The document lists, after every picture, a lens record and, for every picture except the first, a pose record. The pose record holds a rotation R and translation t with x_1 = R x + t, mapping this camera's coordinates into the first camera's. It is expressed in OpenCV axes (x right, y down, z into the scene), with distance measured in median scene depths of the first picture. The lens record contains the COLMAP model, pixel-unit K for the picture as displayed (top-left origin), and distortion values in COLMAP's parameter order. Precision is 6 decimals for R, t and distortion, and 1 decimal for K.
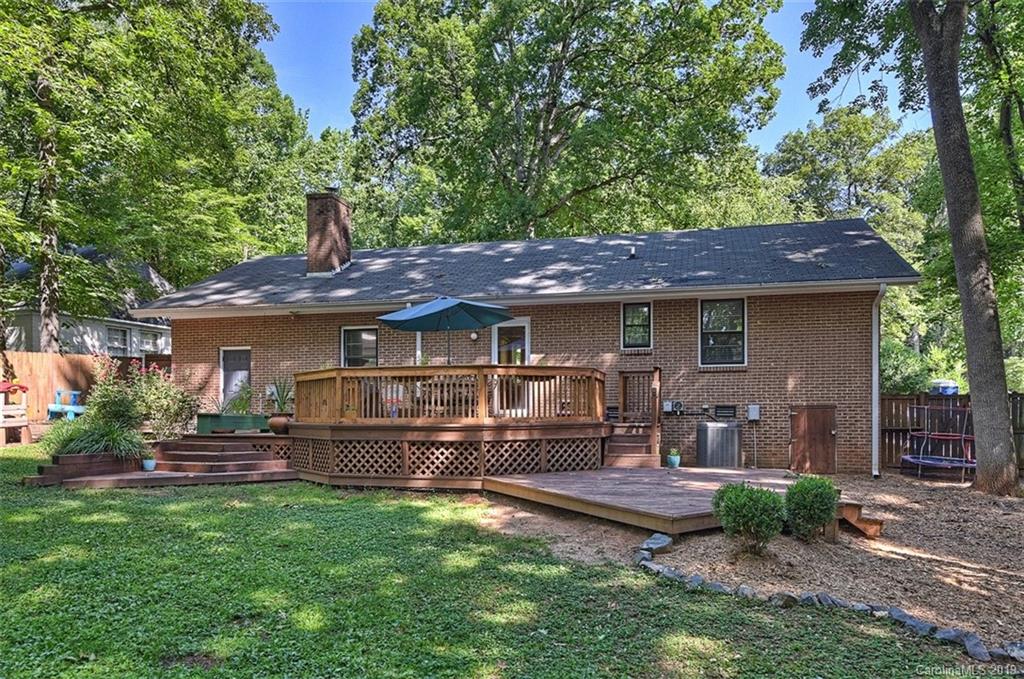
lens RADIAL K [[681.1, 0, 511.9], [0, 681.1, 412.8], [0, 0, 1]] dist [-0.001594, 0.002948]
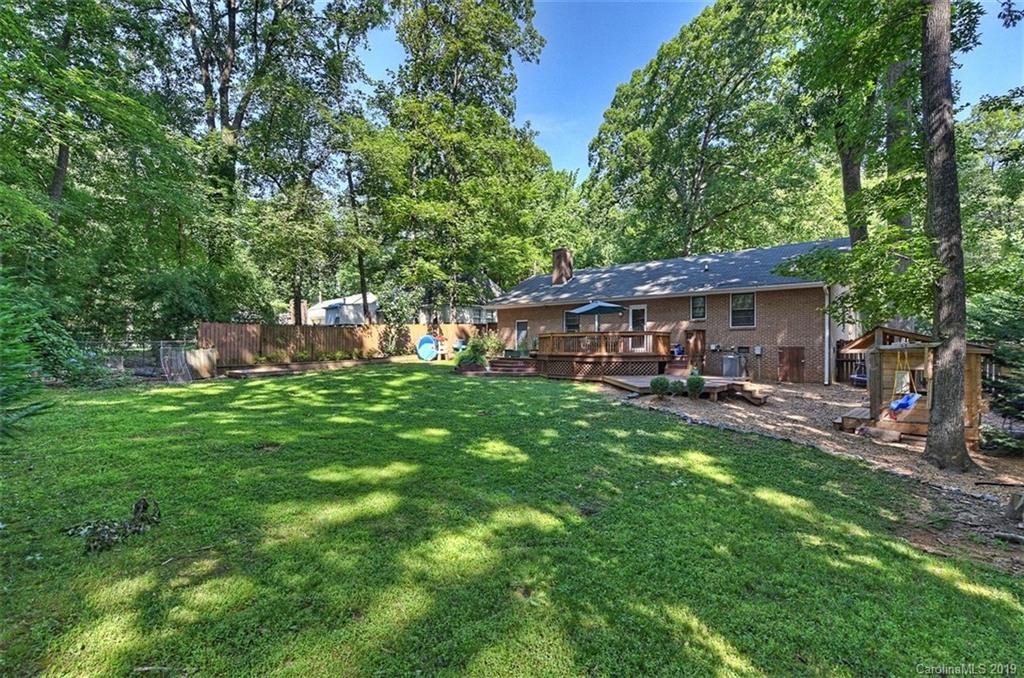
lens RADIAL K [[501.6, 0, 512.0], [0, 501.6, 339.0], [0, 0, 1]] dist [-0.000170, 0.000009]
pose [[0.899757, -0.002378, -0.436385, 0.330453], [-0.002659, 0.999937, -0.010931, -0.015604], [0.436383, 0.010996, 0.899694, -0.586811]]
